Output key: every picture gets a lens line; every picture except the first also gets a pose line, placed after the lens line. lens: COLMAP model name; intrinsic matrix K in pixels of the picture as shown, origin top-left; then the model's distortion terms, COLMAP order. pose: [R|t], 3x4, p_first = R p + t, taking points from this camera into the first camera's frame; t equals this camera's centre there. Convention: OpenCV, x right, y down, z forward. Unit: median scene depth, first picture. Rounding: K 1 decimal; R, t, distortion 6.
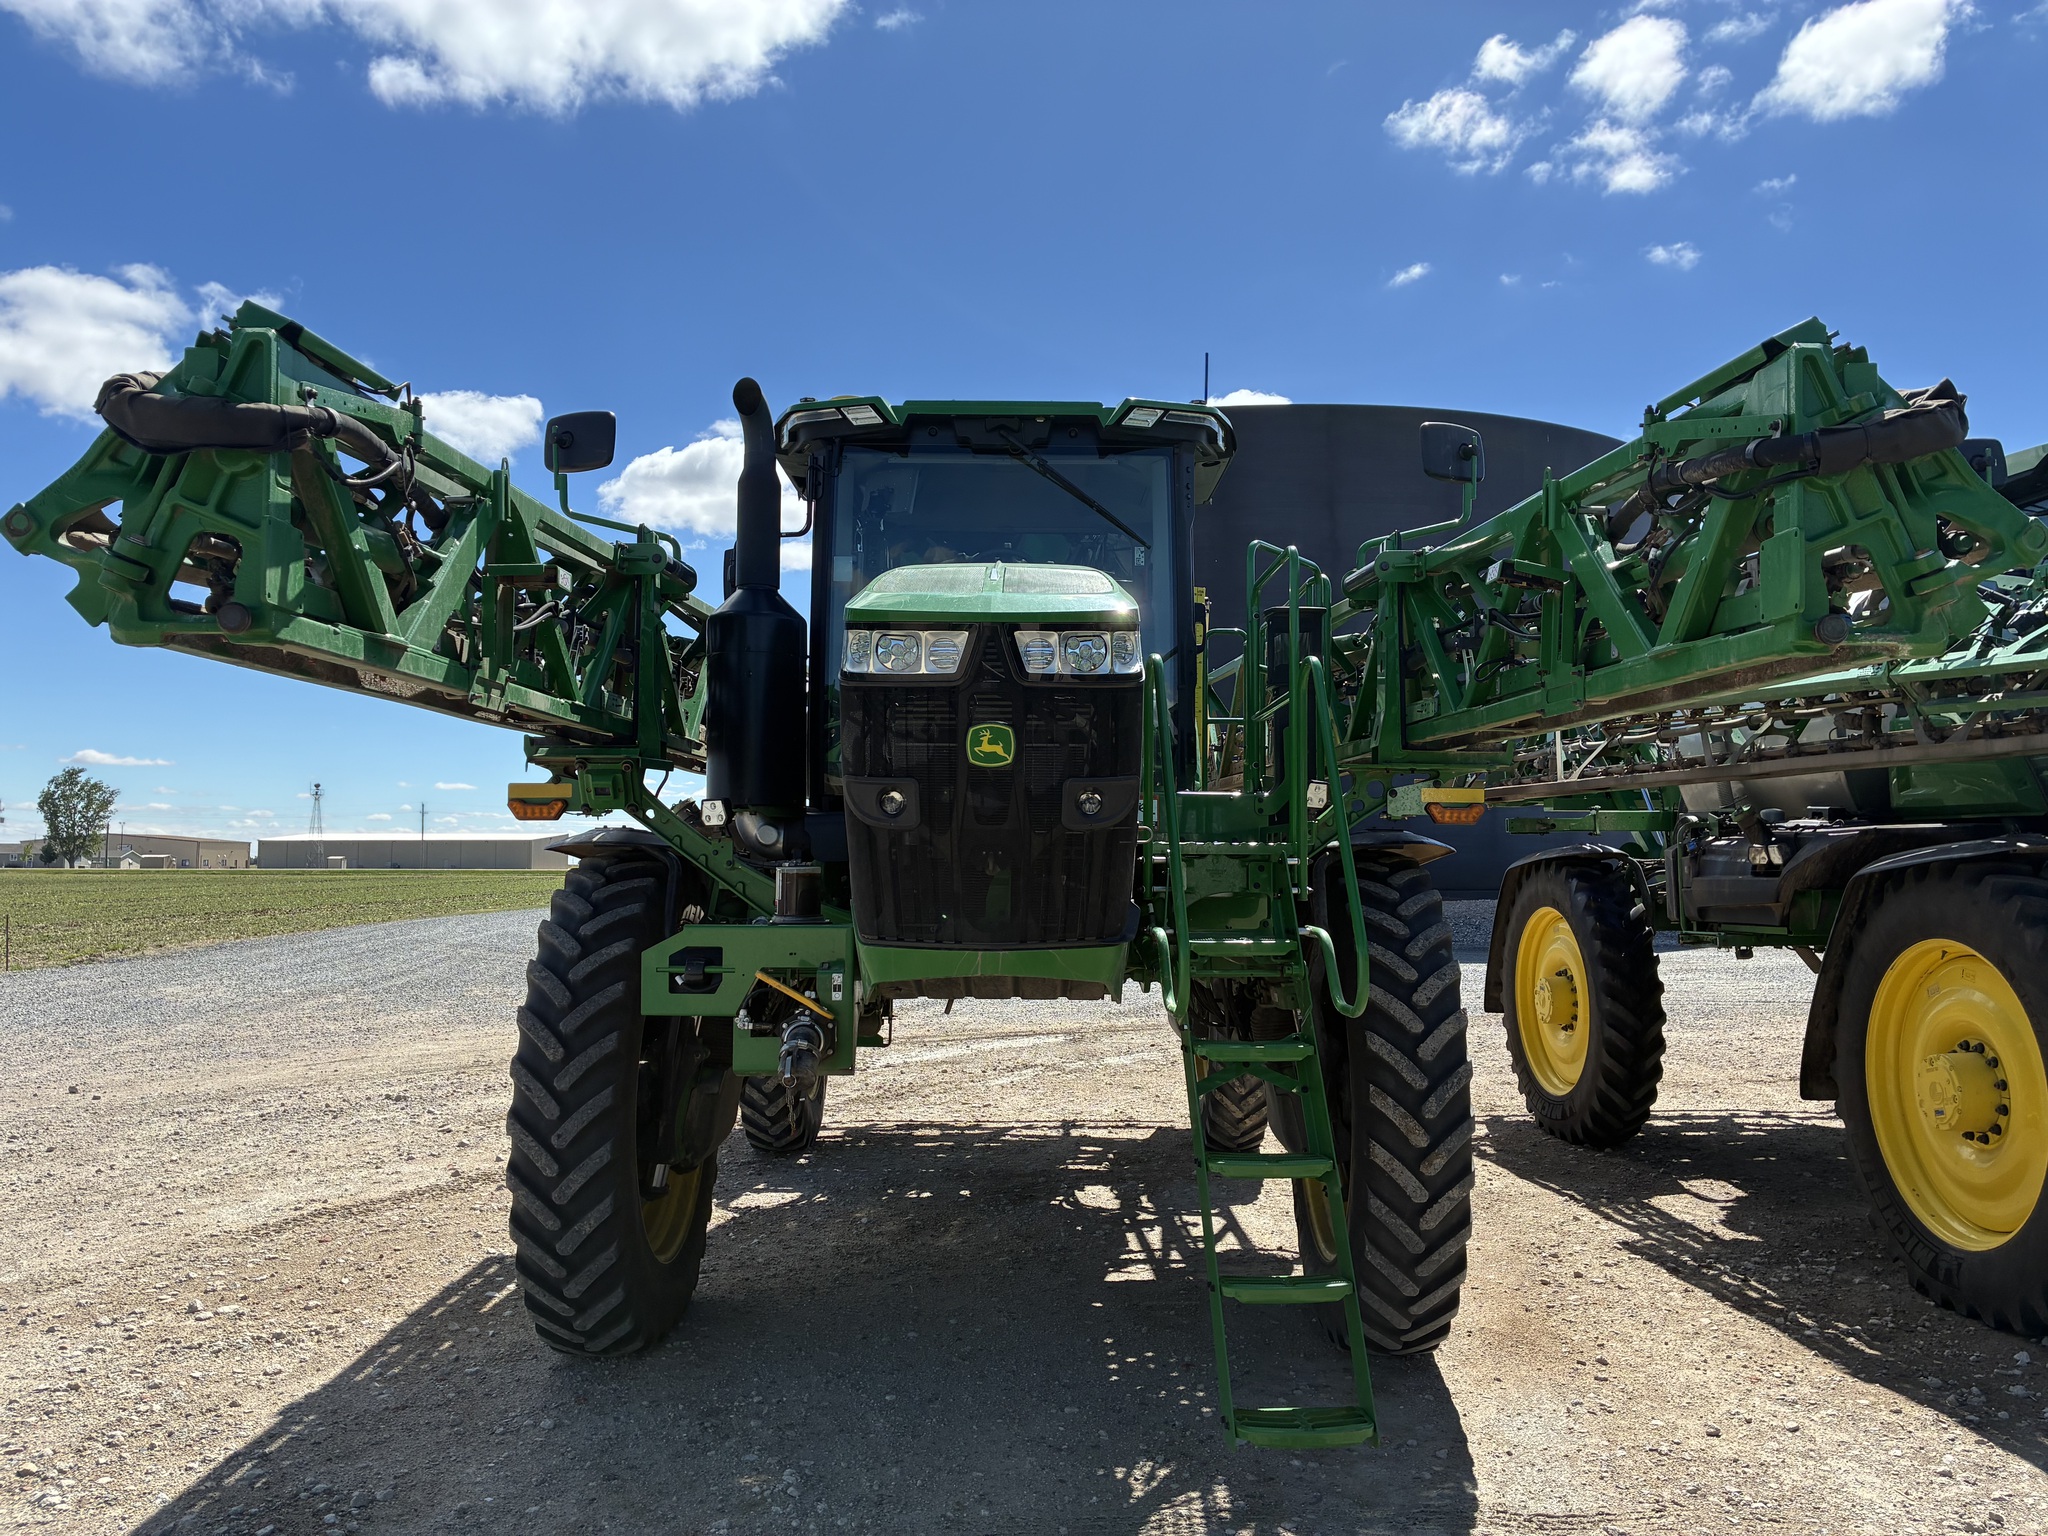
lens RADIAL K [[1537.4, 0, 1024.0], [0, 1537.4, 768.0], [0, 0, 1]] dist [0.060163, -0.091596]
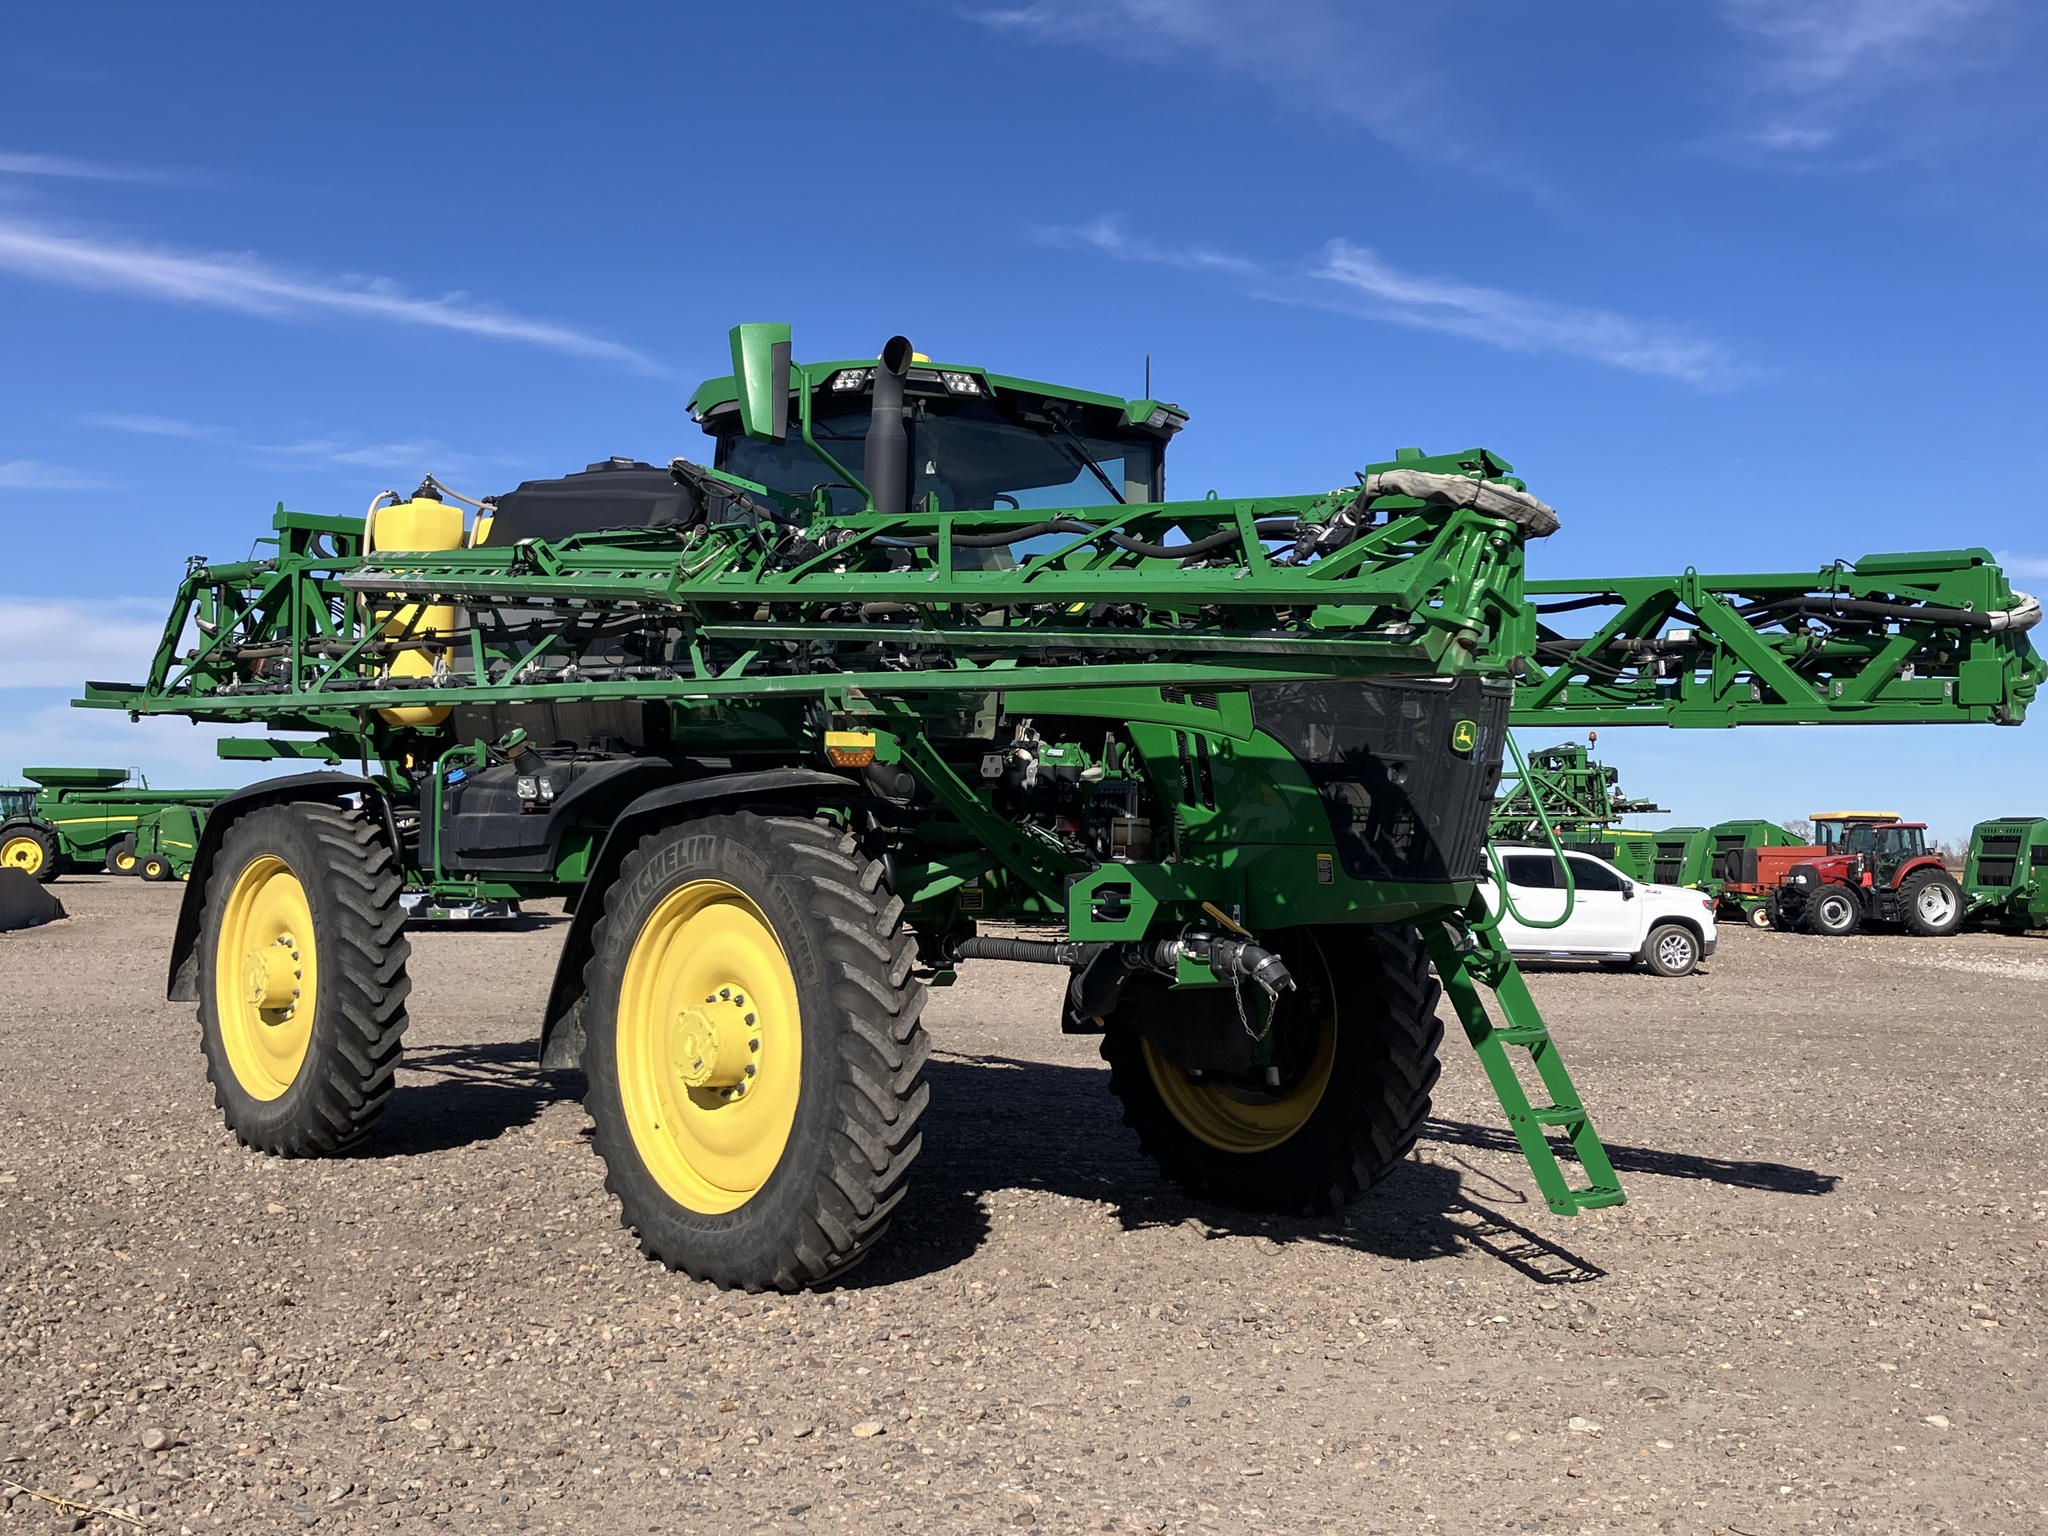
lens RADIAL K [[2223.3, 0, 1024.0], [0, 2223.3, 768.0], [0, 0, 1]] dist [0.004827, -0.019652]
pose [[0.761076, 0.026703, 0.648113, -1.220276], [-0.055008, 0.998210, 0.023467, -0.007515], [-0.646326, -0.053512, 0.761183, -0.211680]]
